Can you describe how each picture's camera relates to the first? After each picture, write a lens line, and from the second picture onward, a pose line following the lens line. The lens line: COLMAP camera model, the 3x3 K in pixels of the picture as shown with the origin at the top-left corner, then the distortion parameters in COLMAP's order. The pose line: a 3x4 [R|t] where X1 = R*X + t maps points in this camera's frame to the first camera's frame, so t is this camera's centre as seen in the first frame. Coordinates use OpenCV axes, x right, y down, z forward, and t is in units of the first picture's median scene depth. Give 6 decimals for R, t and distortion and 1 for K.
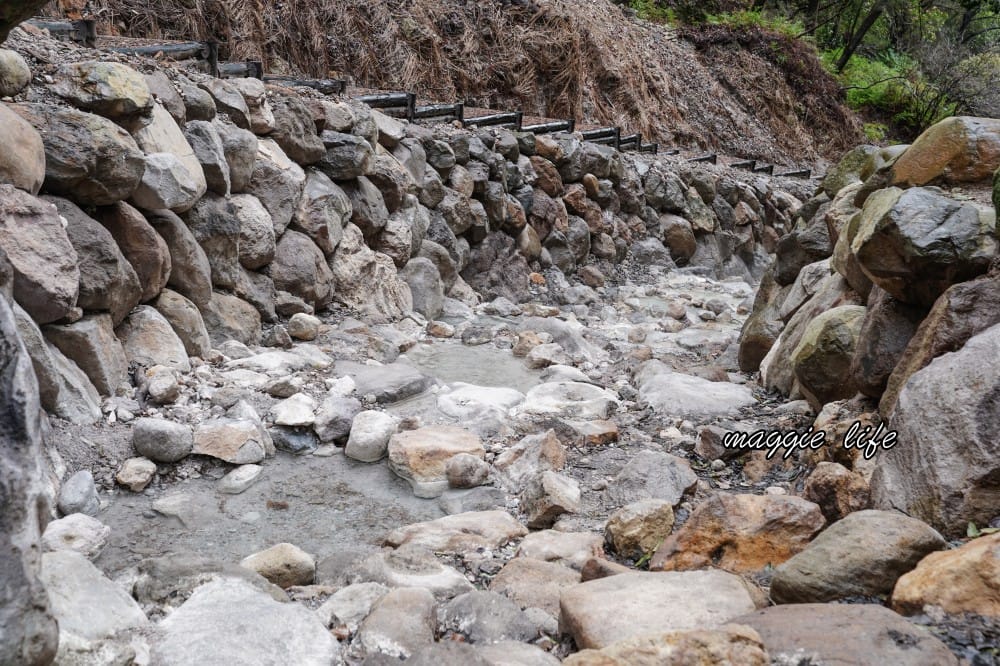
lens RADIAL K [[1126.8, 0, 497.5], [0, 1126.8, 328.4], [0, 0, 1]] dist [0.010889, 0.000000]
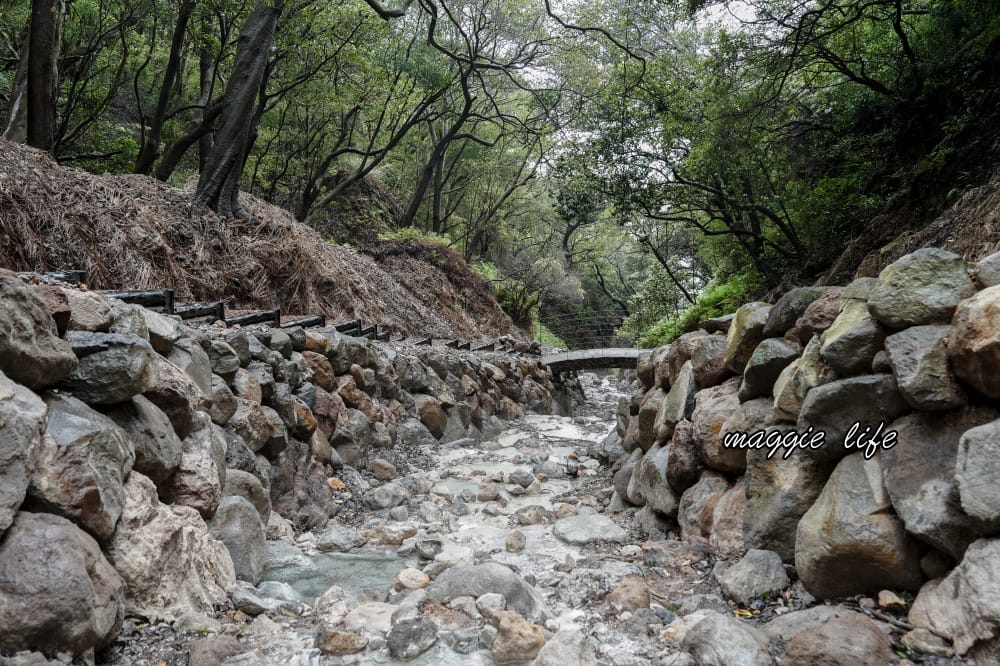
lens RADIAL K [[799.3, 0, 496.8], [0, 799.3, 327.6], [0, 0, 1]] dist [-0.013445, 0.001809]
pose [[0.921501, -0.111019, 0.372169, -0.091355], [0.177424, 0.972771, -0.149125, -0.063891], [-0.345480, 0.203450, 0.916107, 0.472961]]
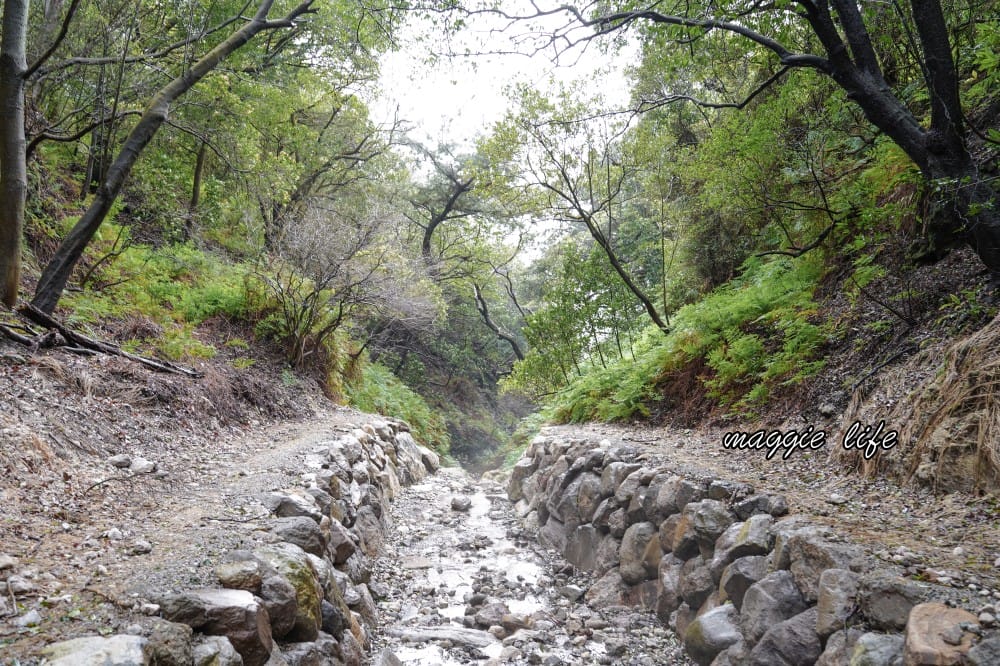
lens RADIAL K [[799.3, 0, 498.3], [0, 799.3, 331.4], [0, 0, 1]] dist [-0.013445, 0.001809]
pose [[0.860524, -0.075192, 0.503830, 1.104676], [0.188008, 0.966100, -0.176930, -0.356128], [-0.473447, 0.246977, 0.845488, 2.510014]]
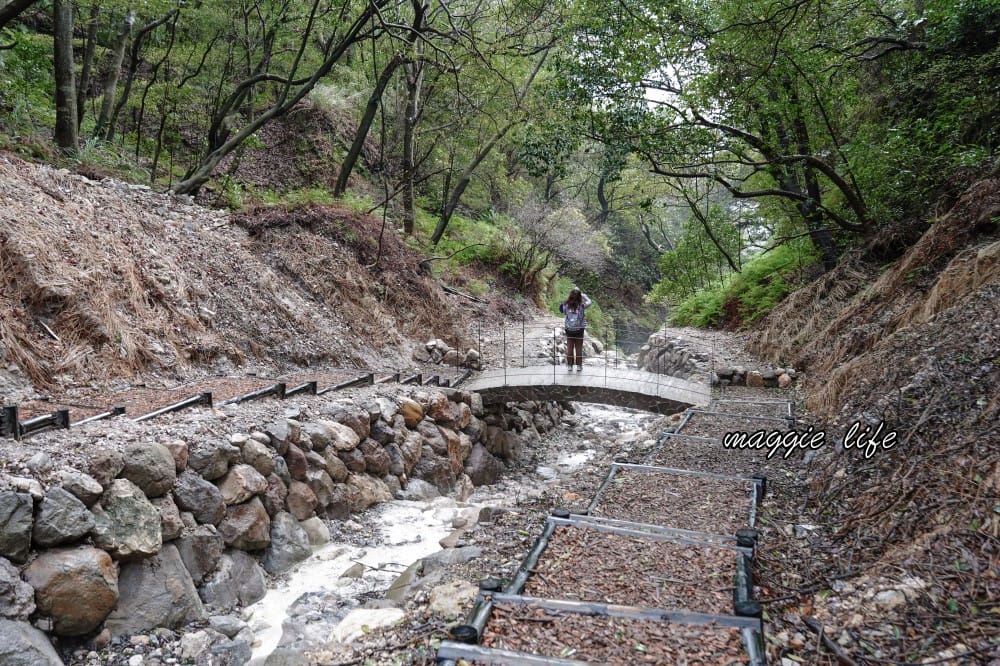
lens RADIAL K [[835.8, 0, 504.1], [0, 835.8, 328.6], [0, 0, 1]] dist [0.000024, 0.006354]
pose [[0.947441, -0.116832, 0.297834, 0.441842], [0.148157, 0.985323, -0.084787, -0.247833], [-0.283557, 0.124457, 0.950845, 0.906111]]
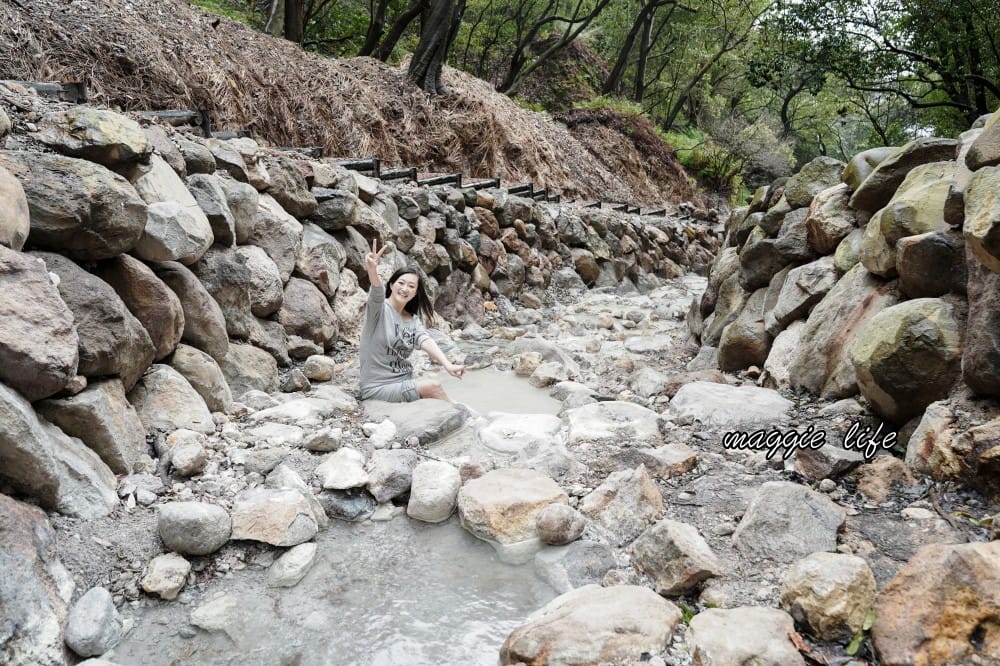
lens RADIAL K [[799.3, 0, 494.3], [0, 799.3, 327.1], [0, 0, 1]] dist [-0.013445, 0.001809]
pose [[0.991575, -0.087439, 0.095571, -0.059674], [0.089450, 0.995847, -0.016955, -0.009093], [-0.093692, 0.025361, 0.995278, 0.192273]]
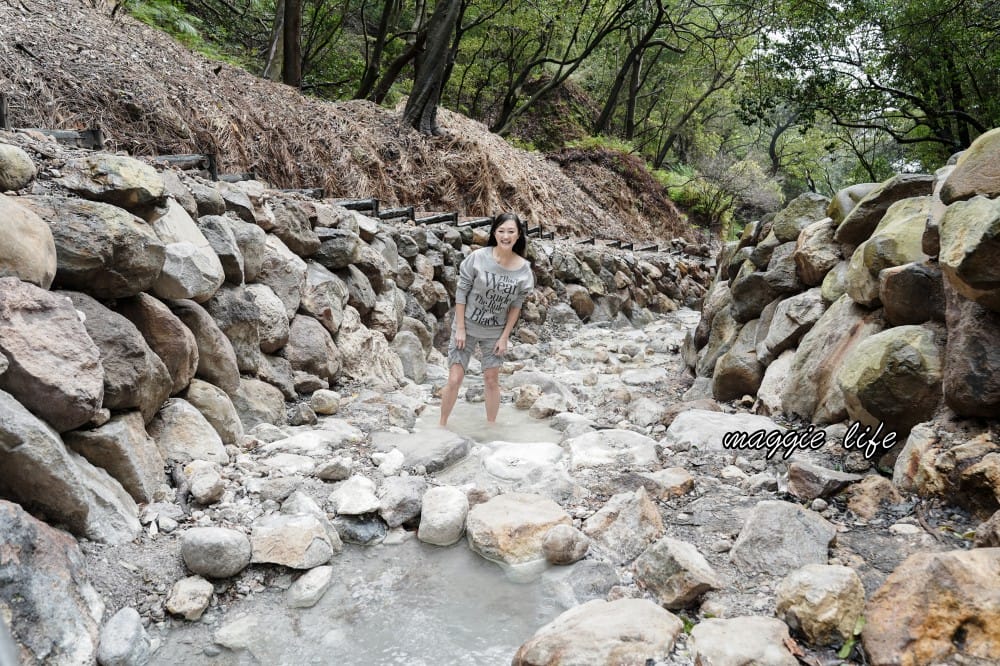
lens RADIAL K [[799.3, 0, 493.6], [0, 799.3, 329.1], [0, 0, 1]] dist [-0.013445, 0.001809]
pose [[0.989897, -0.094558, 0.105652, -0.065964], [0.101277, 0.993039, -0.060139, -0.006325], [-0.099230, 0.070232, 0.992583, 0.175616]]
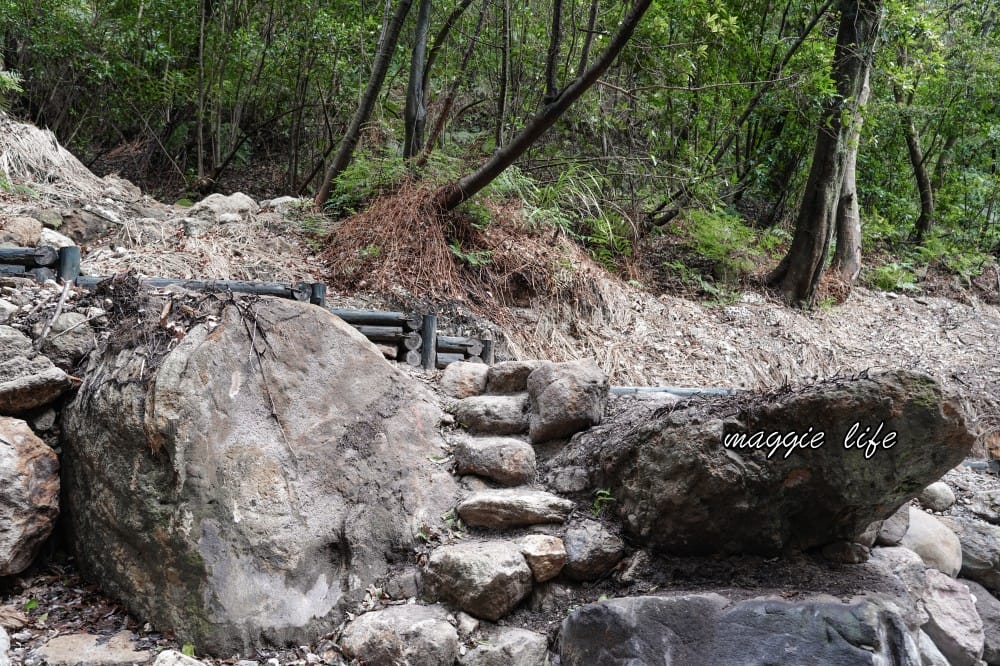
lens RADIAL K [[799.3, 0, 489.2], [0, 799.3, 323.8], [0, 0, 1]] dist [-0.013445, 0.001809]
pose [[0.599387, -0.134062, -0.789153, 0.058295], [-0.193771, 0.932252, -0.305547, 0.006460], [0.776652, 0.336056, 0.532802, -0.096132]]
